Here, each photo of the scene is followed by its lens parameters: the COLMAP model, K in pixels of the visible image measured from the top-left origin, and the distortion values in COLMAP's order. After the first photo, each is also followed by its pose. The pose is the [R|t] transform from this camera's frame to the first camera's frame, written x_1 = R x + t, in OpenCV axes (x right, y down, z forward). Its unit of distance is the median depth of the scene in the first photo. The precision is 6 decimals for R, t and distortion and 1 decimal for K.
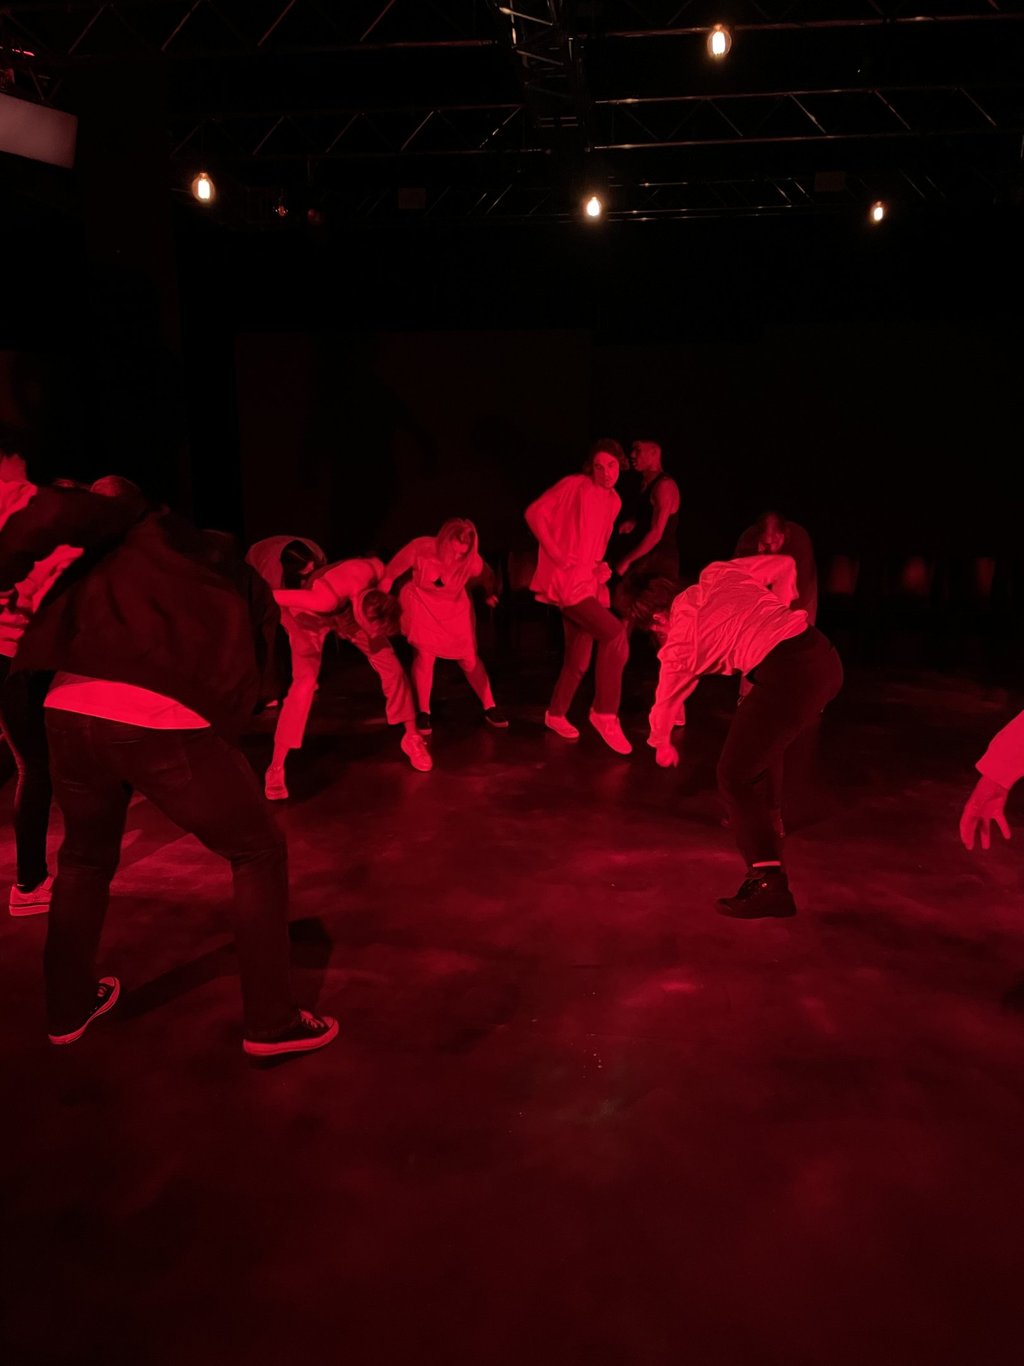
lens RADIAL K [[1087.3, 0, 512.0], [0, 1087.3, 683.0], [0, 0, 1]] dist [-0.000573, -0.001330]
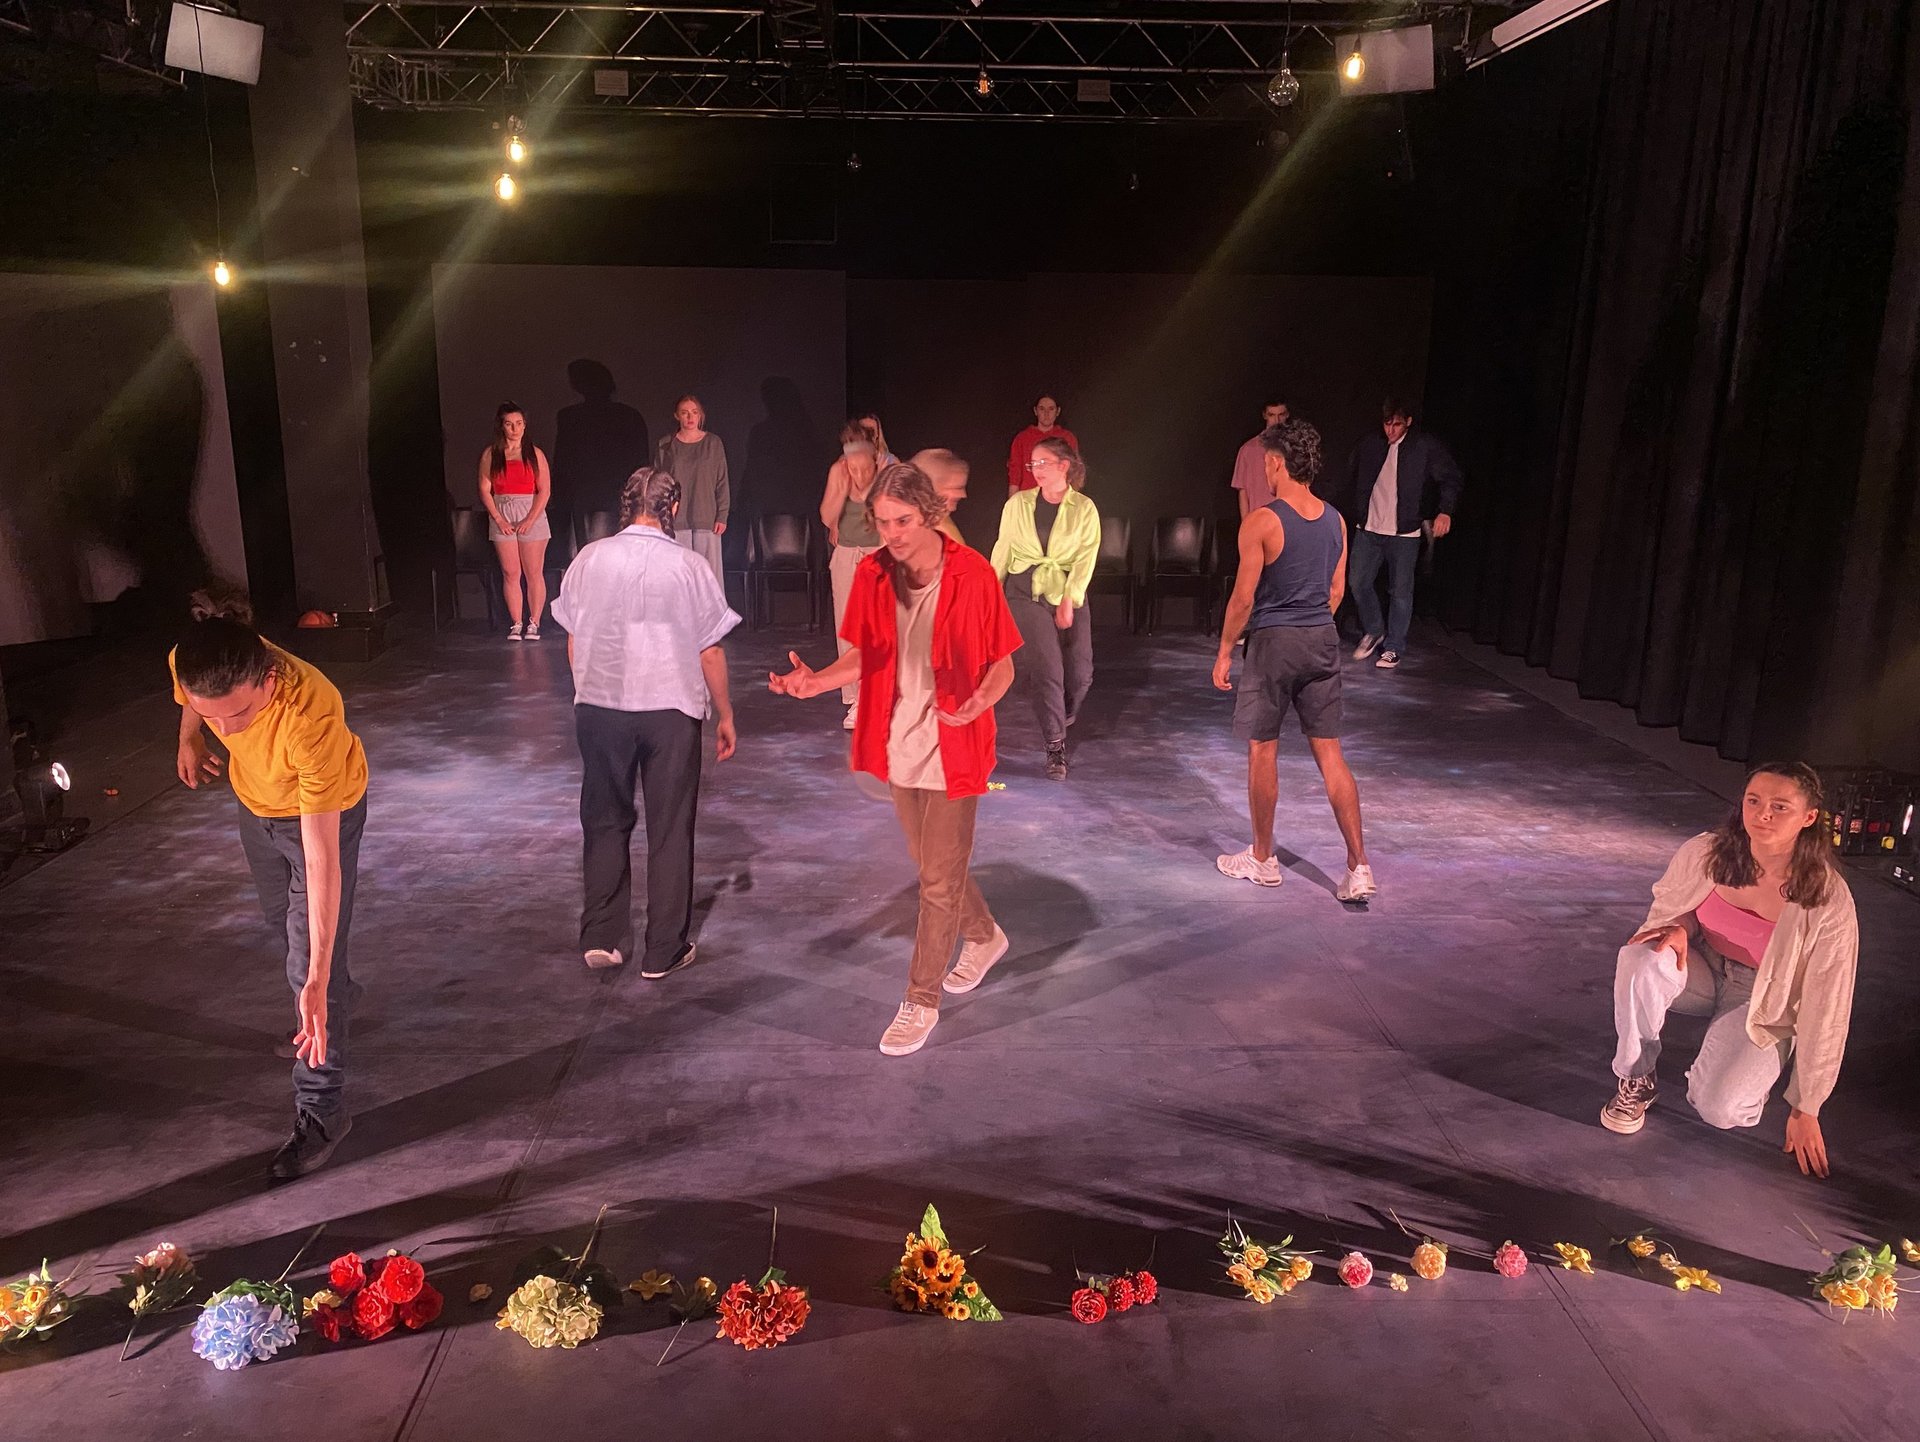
lens RADIAL K [[1528.2, 0, 960.0], [0, 1528.2, 721.0], [0, 0, 1]] dist [-0.000573, -0.001330]
pose [[0.983979, -0.031706, 0.175443, -0.143630], [0.025520, 0.998974, 0.037404, 0.017369], [-0.176449, -0.032327, 0.983779, -0.629683]]
